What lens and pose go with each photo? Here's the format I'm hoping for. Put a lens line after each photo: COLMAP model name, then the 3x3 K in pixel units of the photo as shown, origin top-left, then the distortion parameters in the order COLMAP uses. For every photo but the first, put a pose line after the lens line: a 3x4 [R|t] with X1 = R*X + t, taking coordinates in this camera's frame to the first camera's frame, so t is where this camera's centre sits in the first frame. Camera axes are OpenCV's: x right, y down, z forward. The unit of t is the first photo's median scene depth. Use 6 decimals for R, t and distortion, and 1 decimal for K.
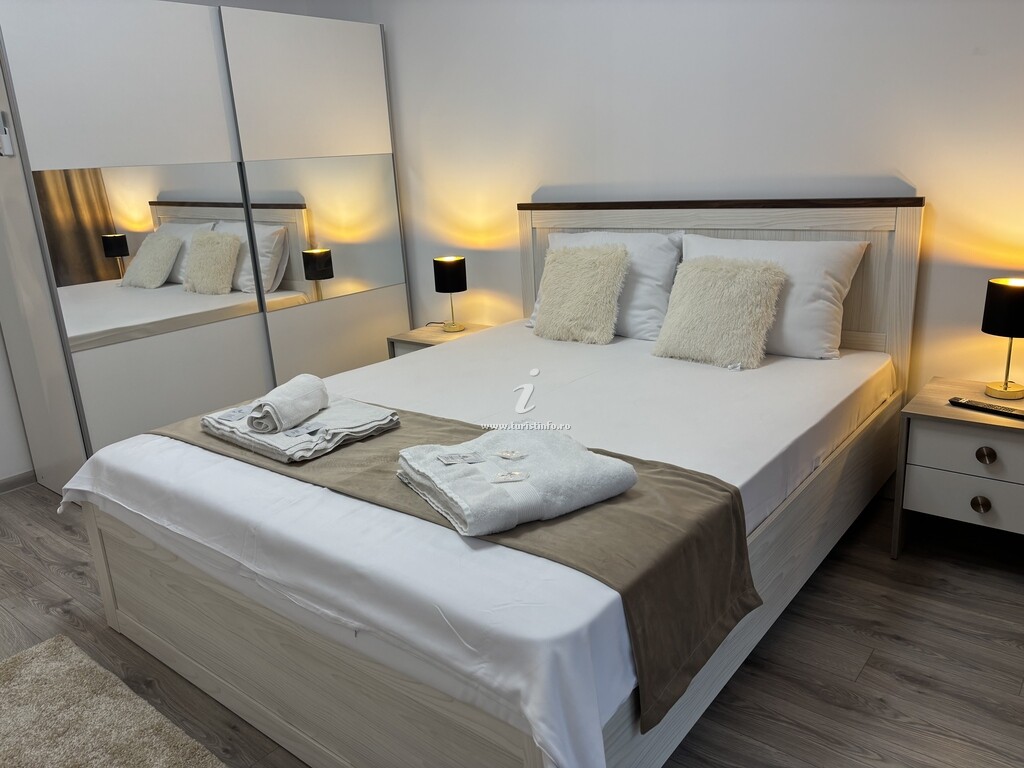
lens RADIAL K [[775.1, 0, 504.3], [0, 775.1, 373.4], [0, 0, 1]] dist [0.040117, -0.036025]
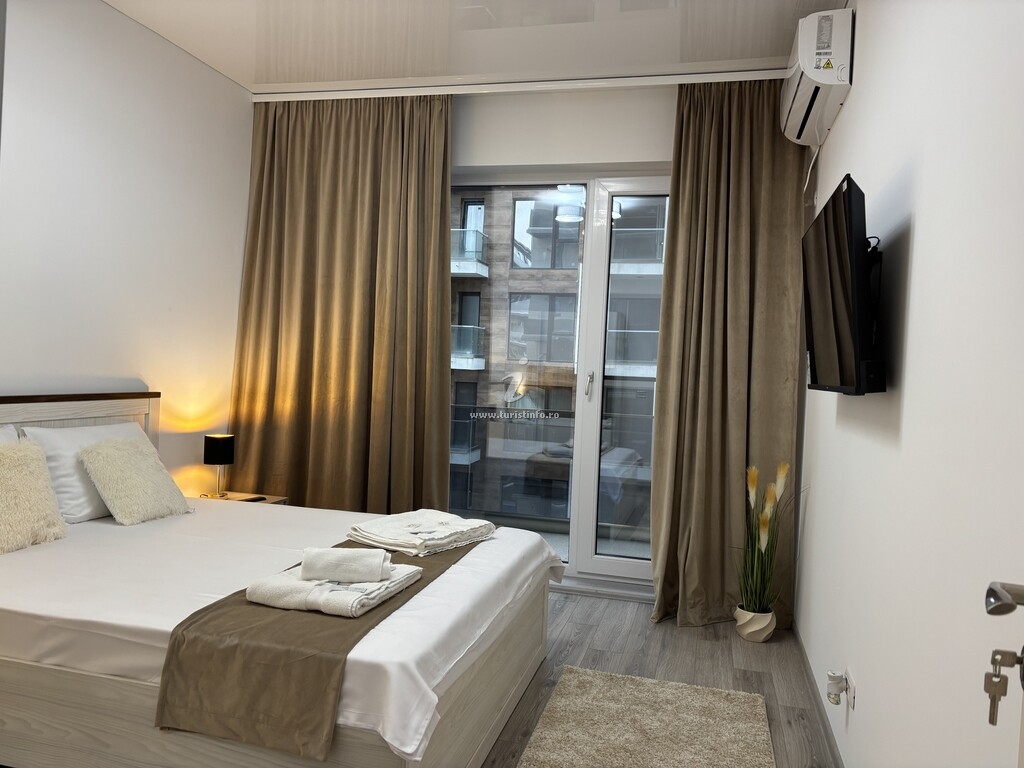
lens RADIAL K [[775.1, 0, 510.5], [0, 775.1, 383.5], [0, 0, 1]] dist [0.040117, -0.036025]
pose [[-0.425213, 0.020441, 0.904863, -1.156370], [0.220278, 0.972022, 0.081555, -0.208409], [-0.877879, 0.234000, -0.417818, 1.004265]]
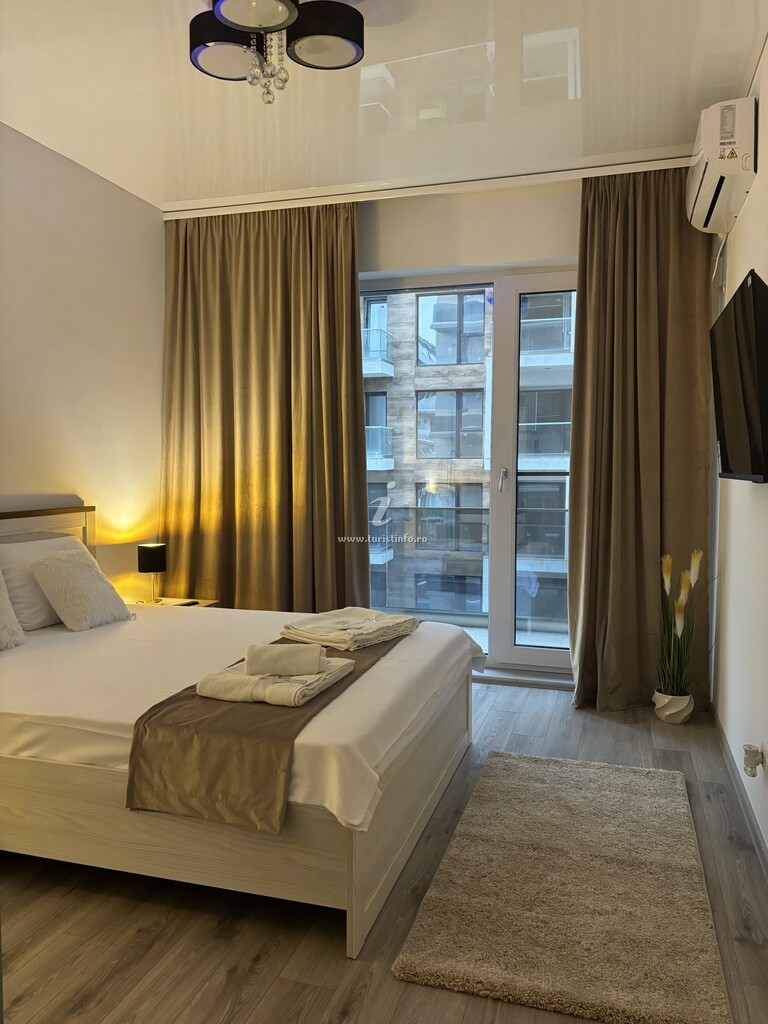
lens RADIAL K [[775.1, 0, 383.7], [0, 775.1, 517.5], [0, 0, 1]] dist [0.040117, -0.036025]
pose [[-0.381872, -0.004258, 0.924205, -1.199783], [0.264870, 0.957539, 0.113853, -0.221446], [-0.885448, 0.288272, -0.364530, 1.038035]]
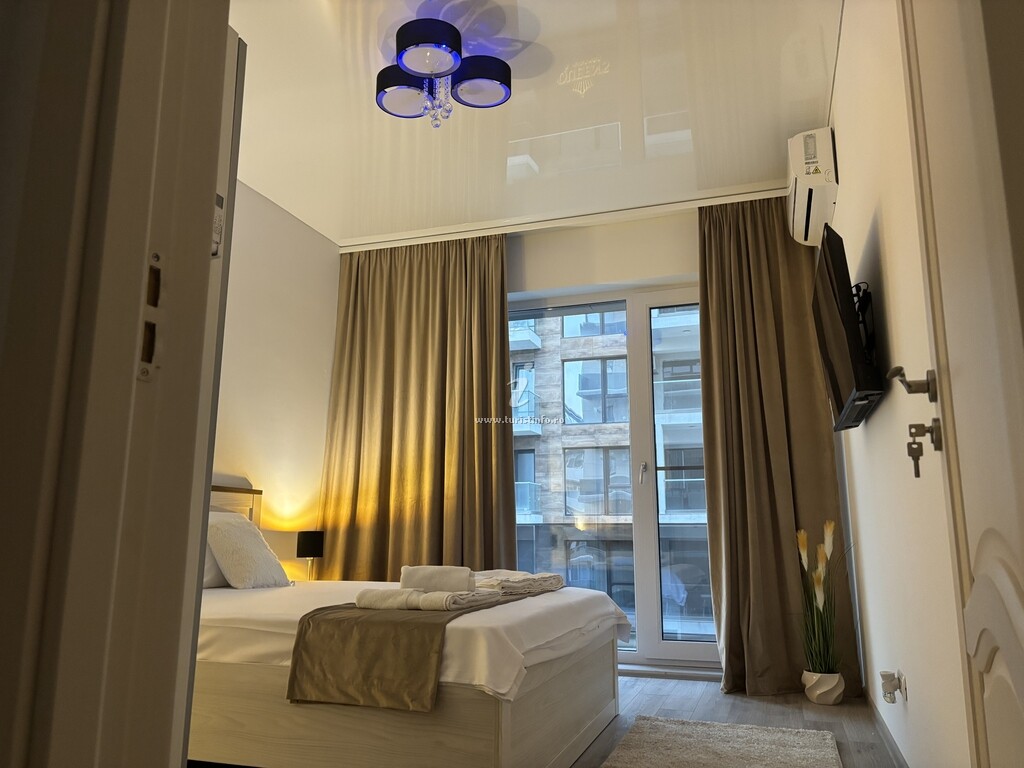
lens RADIAL K [[775.1, 0, 507.1], [0, 775.1, 384.8], [0, 0, 1]] dist [0.040117, -0.036025]
pose [[-0.351595, 0.237374, 0.905558, -1.303308], [0.266080, 0.952763, -0.146439, -0.042076], [-0.897542, 0.189464, -0.398147, 1.129790]]
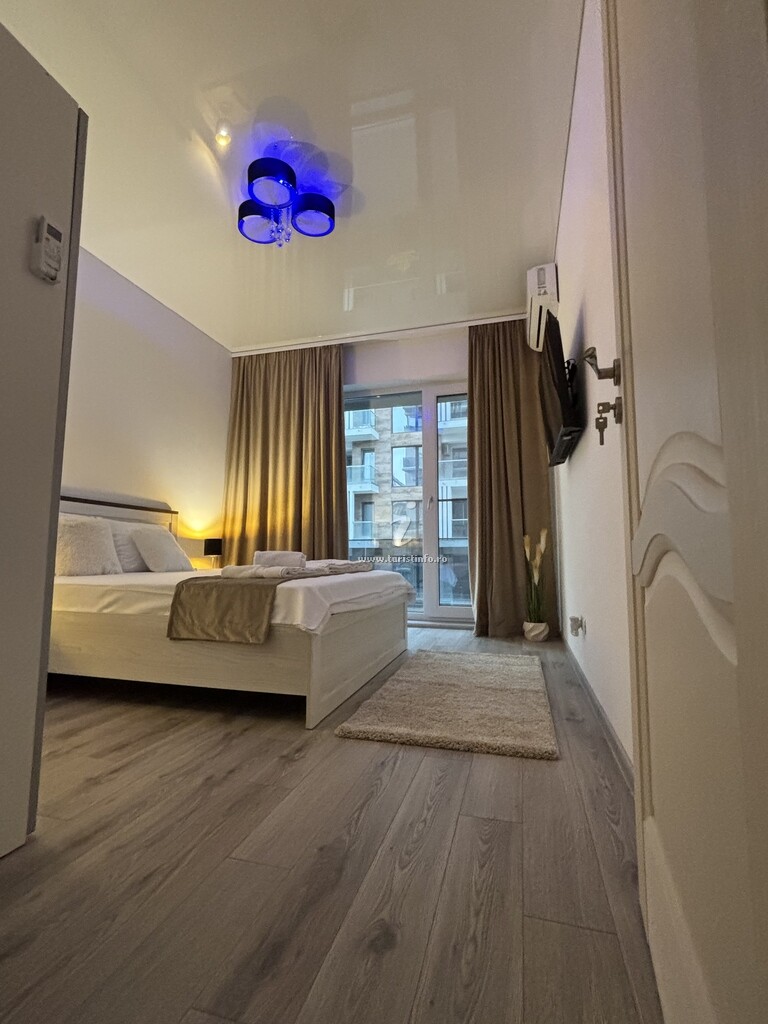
lens RADIAL K [[469.2, 0, 385.9], [0, 469.2, 513.6], [0, 0, 1]] dist [0.005735, -0.001438]
pose [[-0.401370, 0.143399, 0.904621, -1.194835], [0.266727, 0.963160, -0.034335, 0.030079], [-0.876219, 0.227505, -0.424832, 1.033450]]
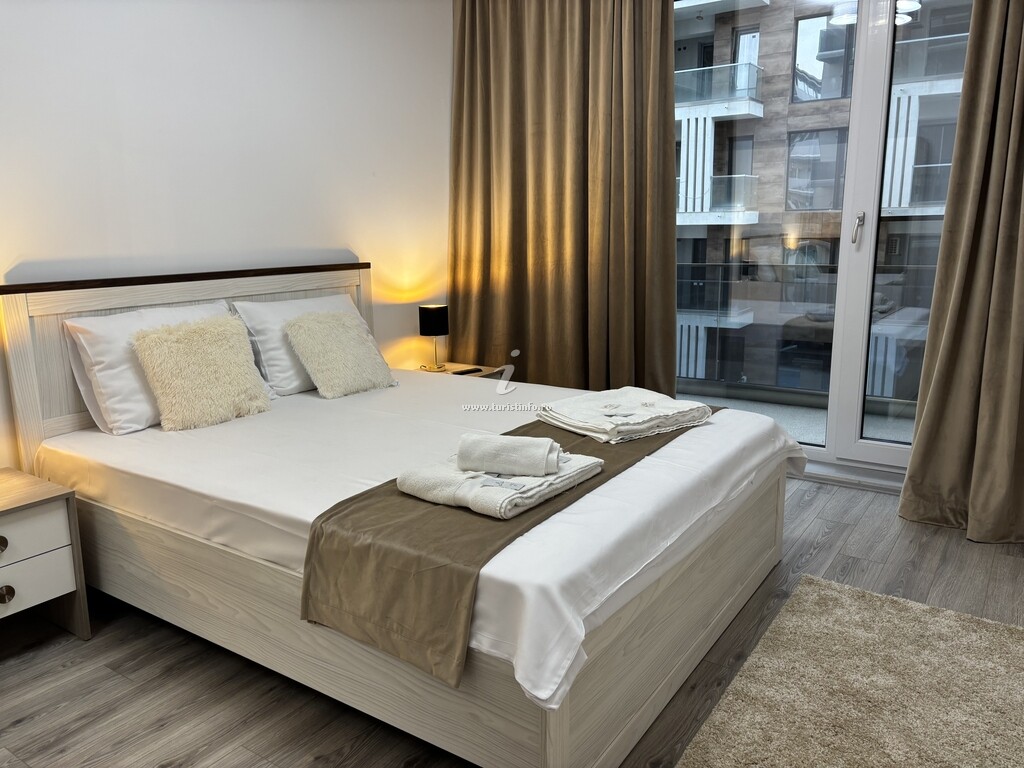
lens RADIAL K [[775.1, 0, 504.6], [0, 775.1, 381.2], [0, 0, 1]] dist [0.040117, -0.036025]
pose [[-0.085627, -0.137106, 0.986848, -1.001631], [0.283619, 0.946153, 0.156061, -0.162344], [-0.955106, 0.293252, -0.042130, 0.854707]]
